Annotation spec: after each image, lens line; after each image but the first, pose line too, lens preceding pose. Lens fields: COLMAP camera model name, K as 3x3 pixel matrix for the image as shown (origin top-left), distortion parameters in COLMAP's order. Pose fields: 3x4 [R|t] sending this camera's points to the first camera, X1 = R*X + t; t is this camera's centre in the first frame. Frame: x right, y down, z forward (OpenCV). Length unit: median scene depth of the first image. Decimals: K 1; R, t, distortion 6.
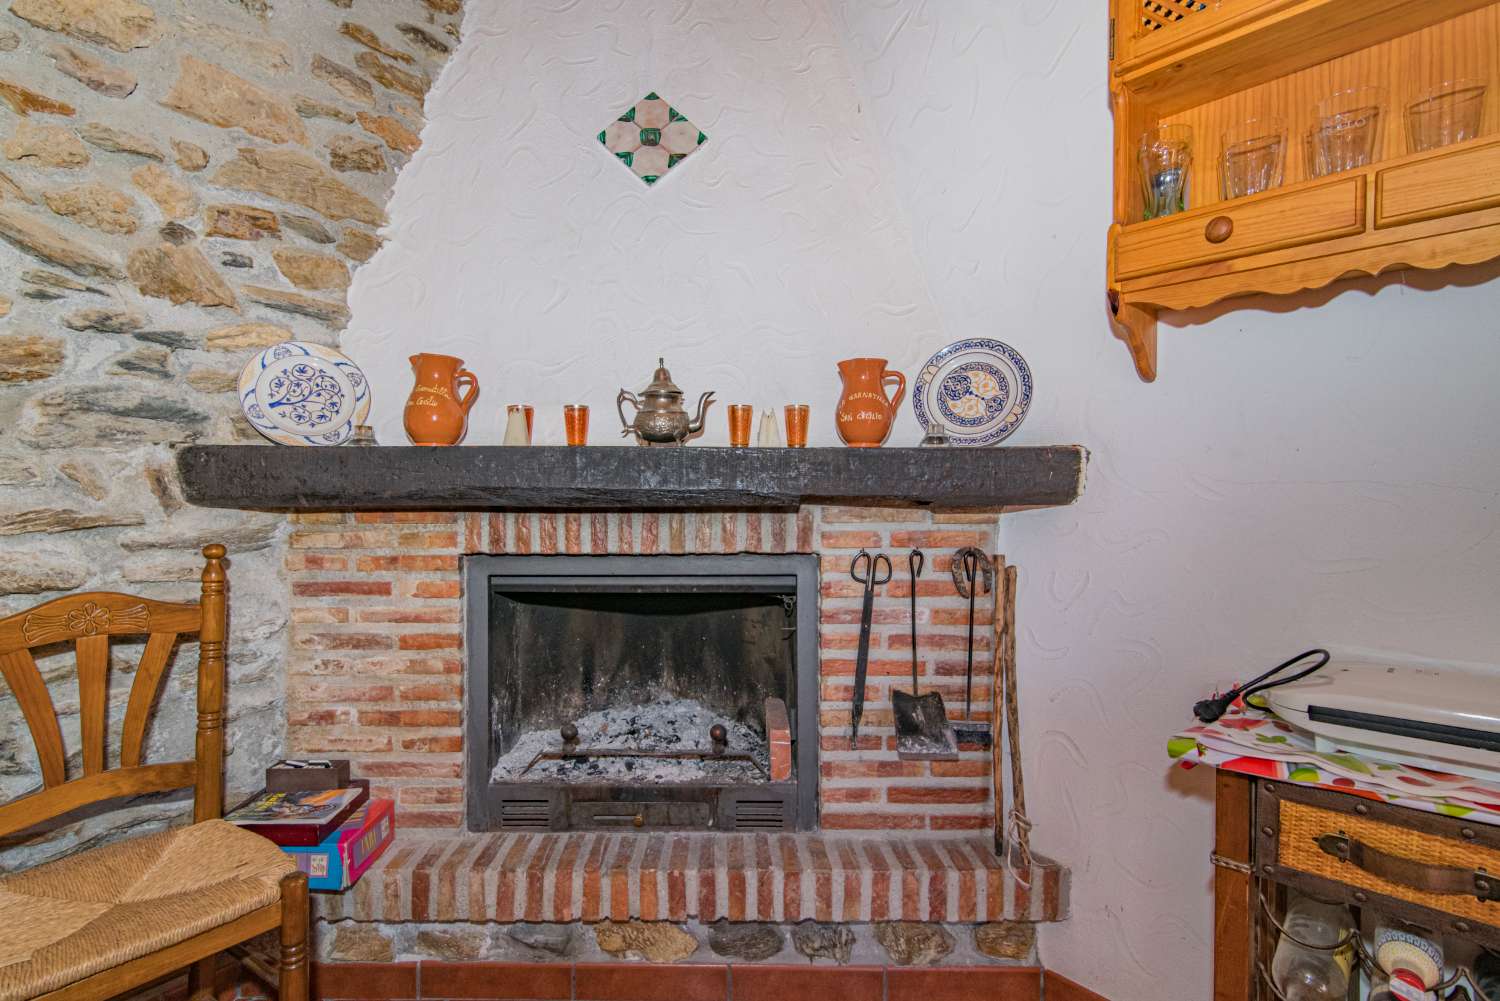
lens RADIAL K [[701.4, 0, 723.0], [0, 701.4, 504.9], [0, 0, 1]] dist [-0.001837, 0.000104]
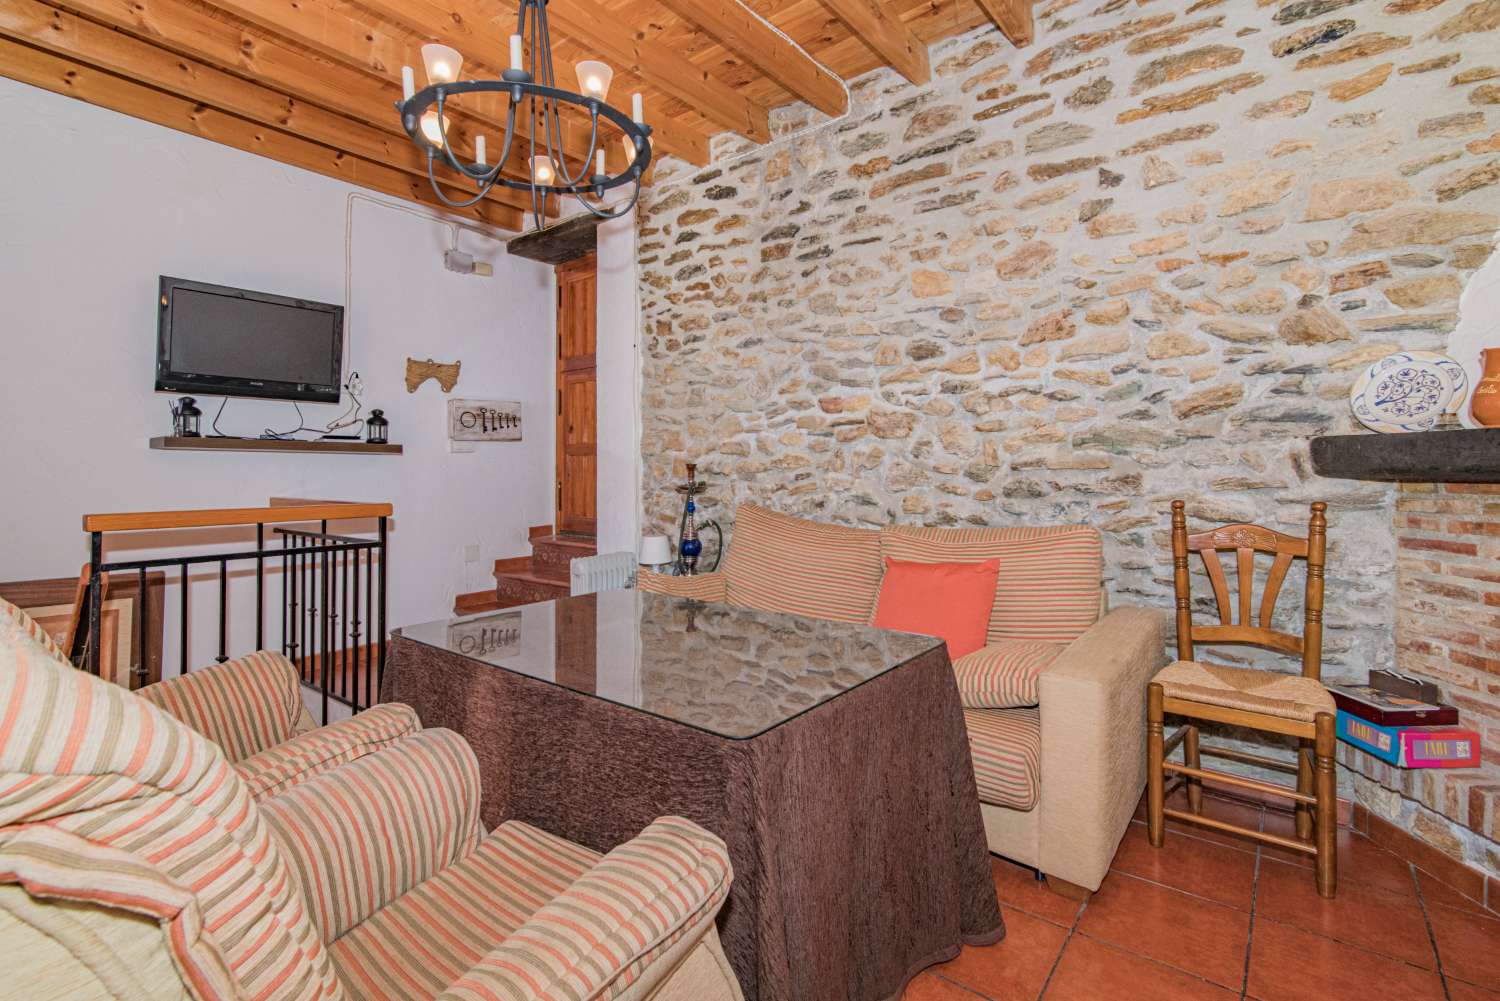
lens RADIAL K [[706.4, 0, 749.3], [0, 706.4, 462.0], [0, 0, 1]] dist [-0.000270, 0.000159]
pose [[0.008843, -0.009552, -0.999915, 0.700439], [-0.014551, 0.999847, -0.009680, 0.001778], [0.999855, 0.014635, 0.008703, -0.224654]]
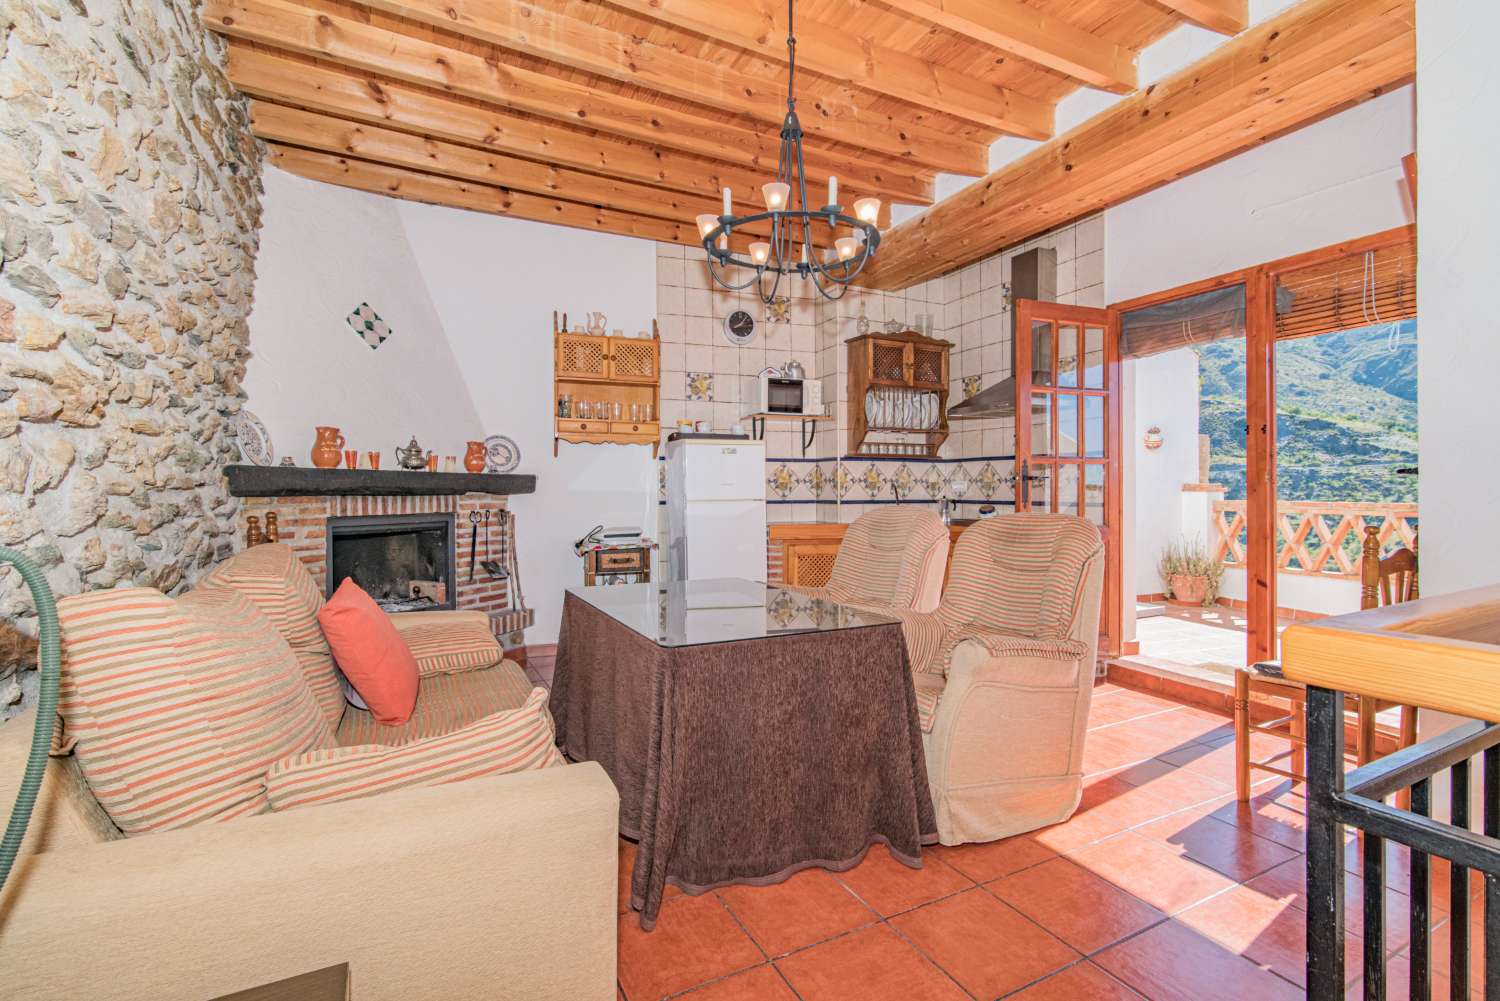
lens RADIAL K [[697.8, 0, 749.4], [0, 697.8, 500.3], [0, 0, 1]] dist [0.001884, 0.000369]
pose [[0.412756, -0.011184, 0.910773, -1.826418], [0.014683, 0.999876, 0.005624, 0.024923], [-0.910723, 0.011052, 0.412869, -1.099289]]
